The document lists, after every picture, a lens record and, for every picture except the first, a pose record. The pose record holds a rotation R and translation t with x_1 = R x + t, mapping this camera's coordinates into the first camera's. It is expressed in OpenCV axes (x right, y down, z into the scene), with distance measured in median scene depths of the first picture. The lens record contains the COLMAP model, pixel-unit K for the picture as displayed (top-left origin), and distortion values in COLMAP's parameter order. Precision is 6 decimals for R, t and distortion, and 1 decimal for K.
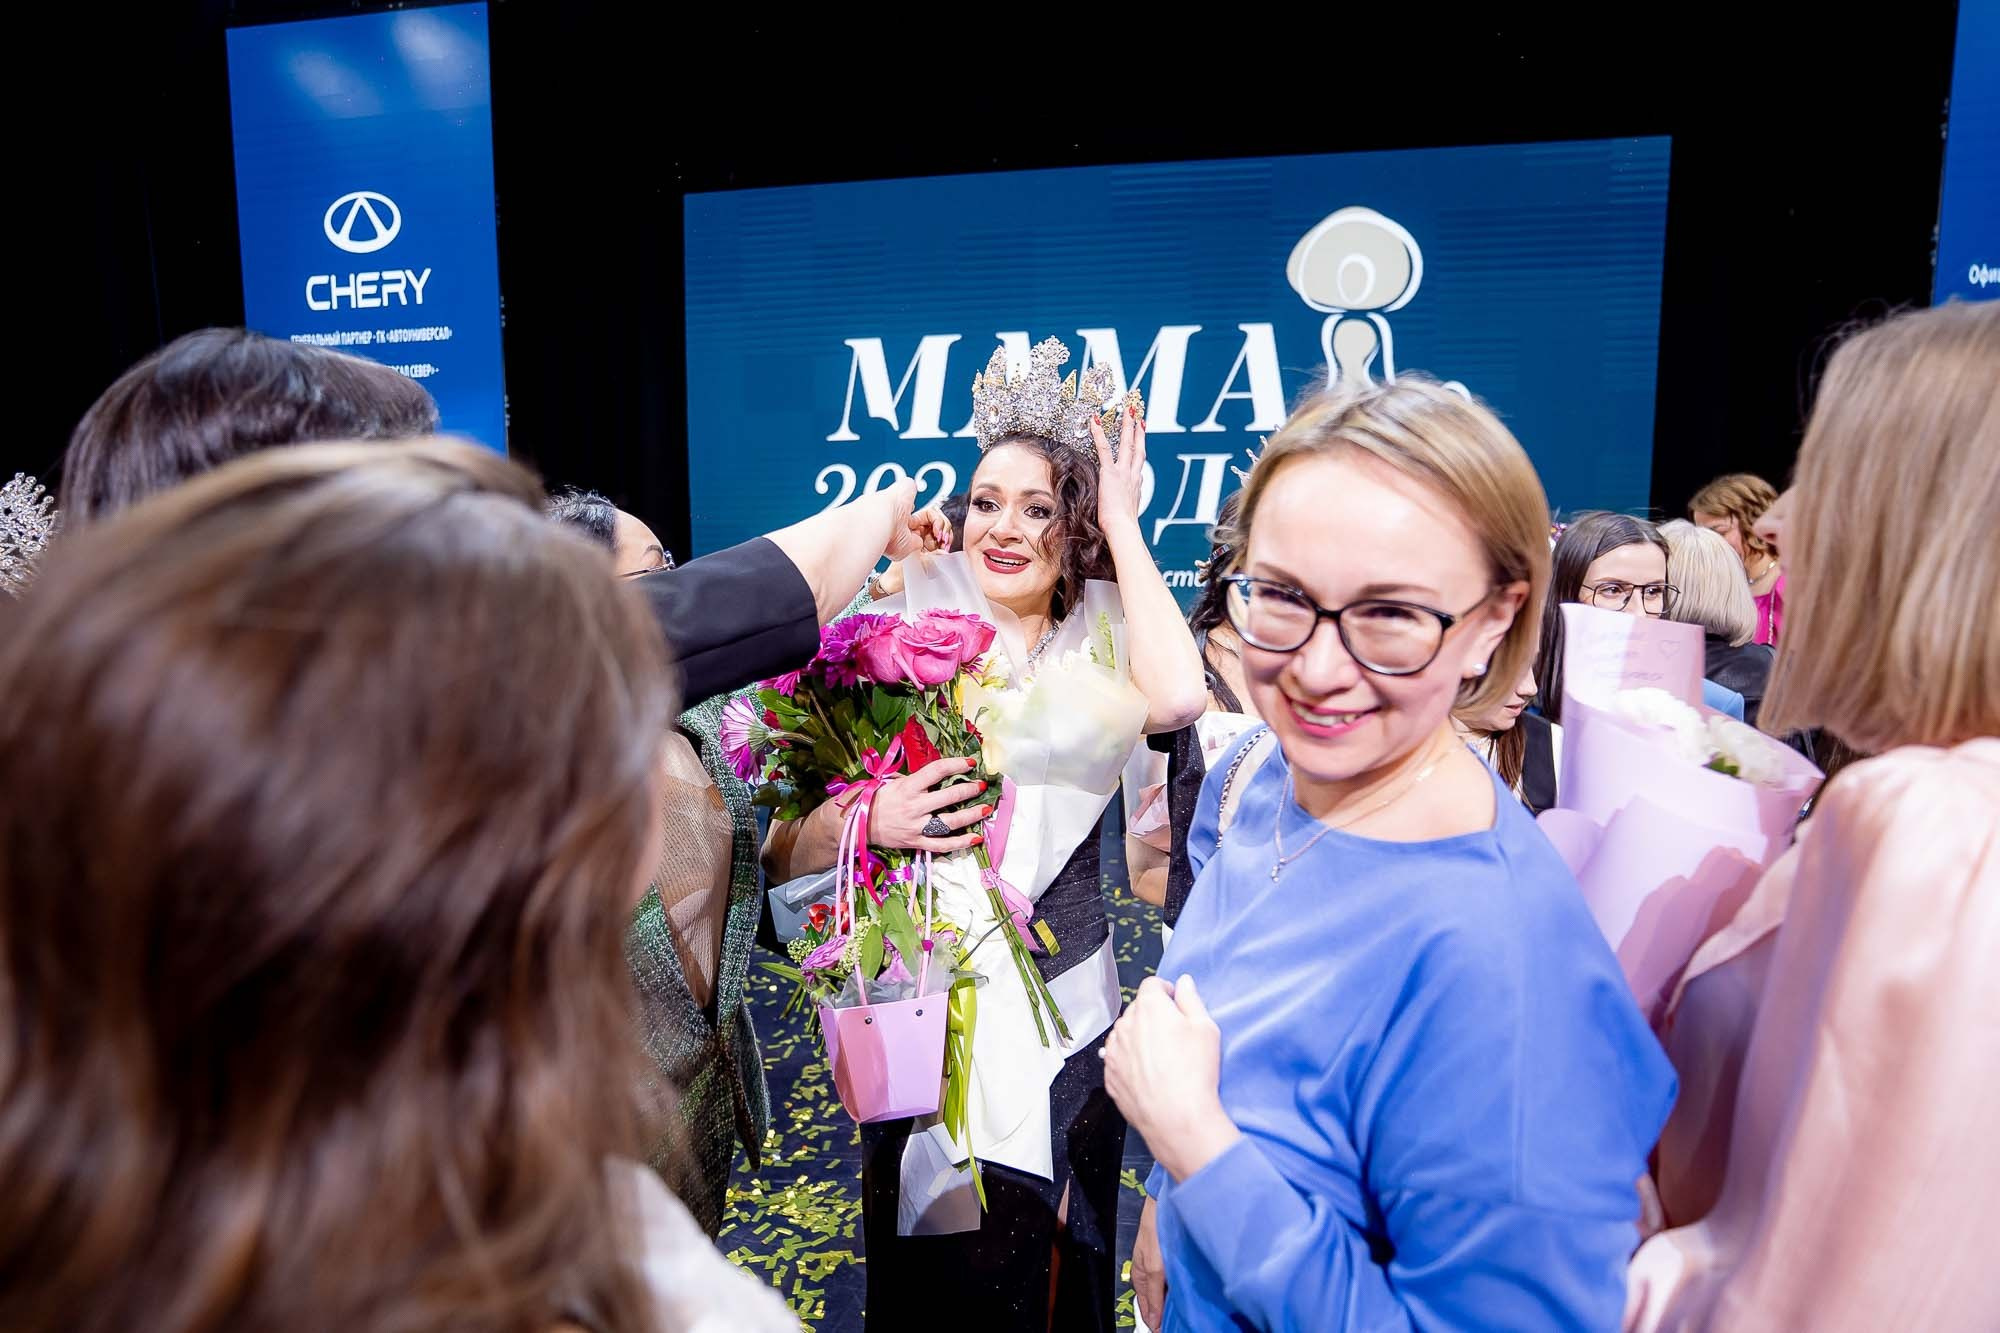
lens RADIAL K [[1010.7, 0, 1008.9], [0, 1010.7, 662.9], [0, 0, 1]] dist [-0.083809, 0.043945]
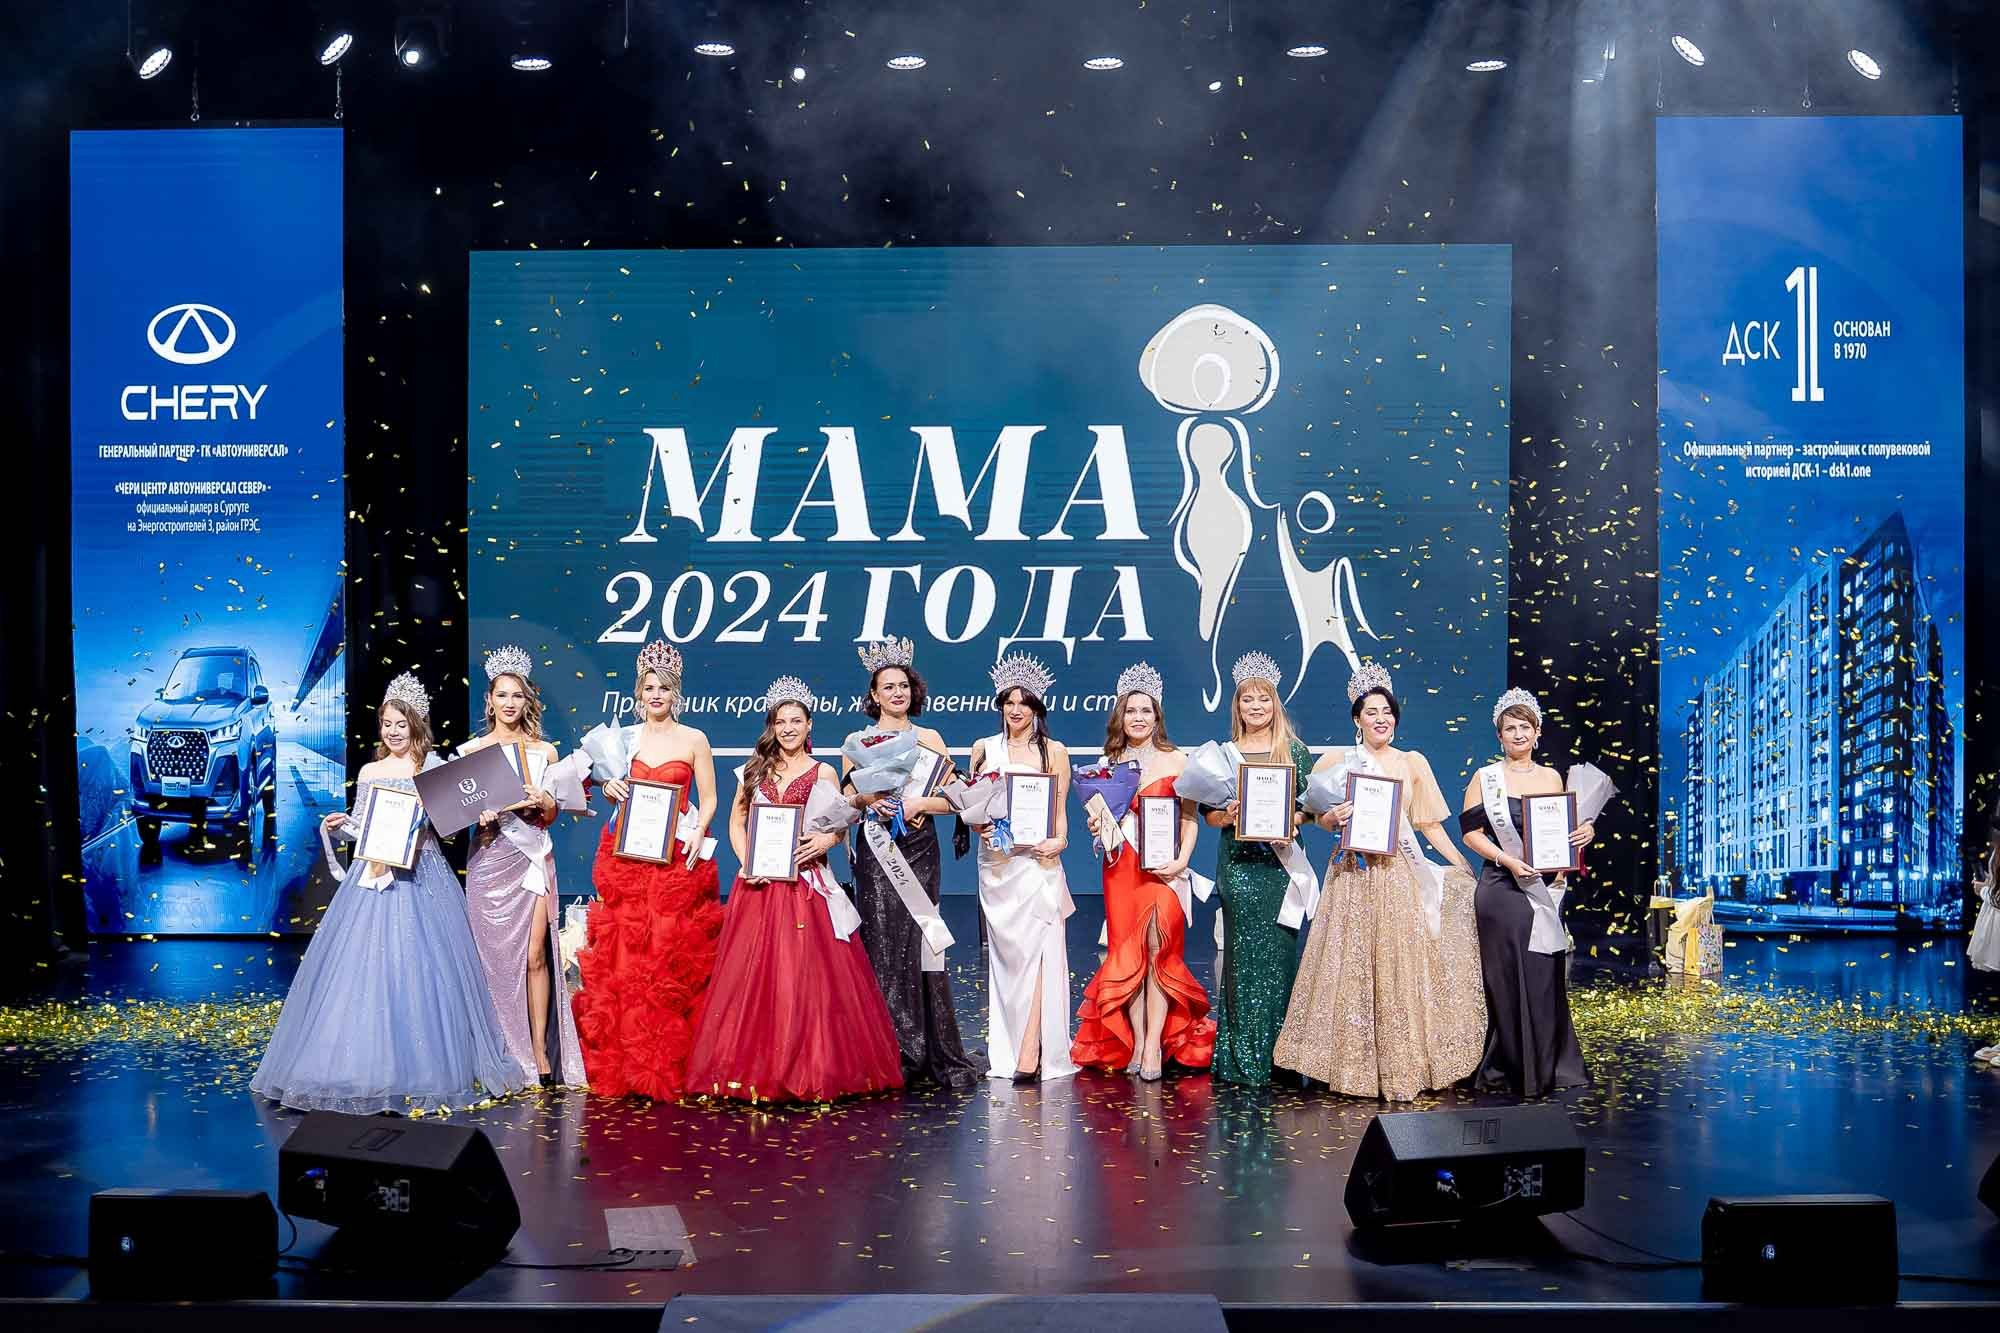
lens RADIAL K [[2230.2, 0, 923.7], [0, 2230.2, 649.9], [0, 0, 1]] dist [-0.059658, 0.064375]
pose [[0.992086, 0.002000, 0.125544, -0.175548], [0.010895, 0.994730, -0.101944, 0.073015], [-0.125086, 0.102505, 0.986836, -0.983731]]
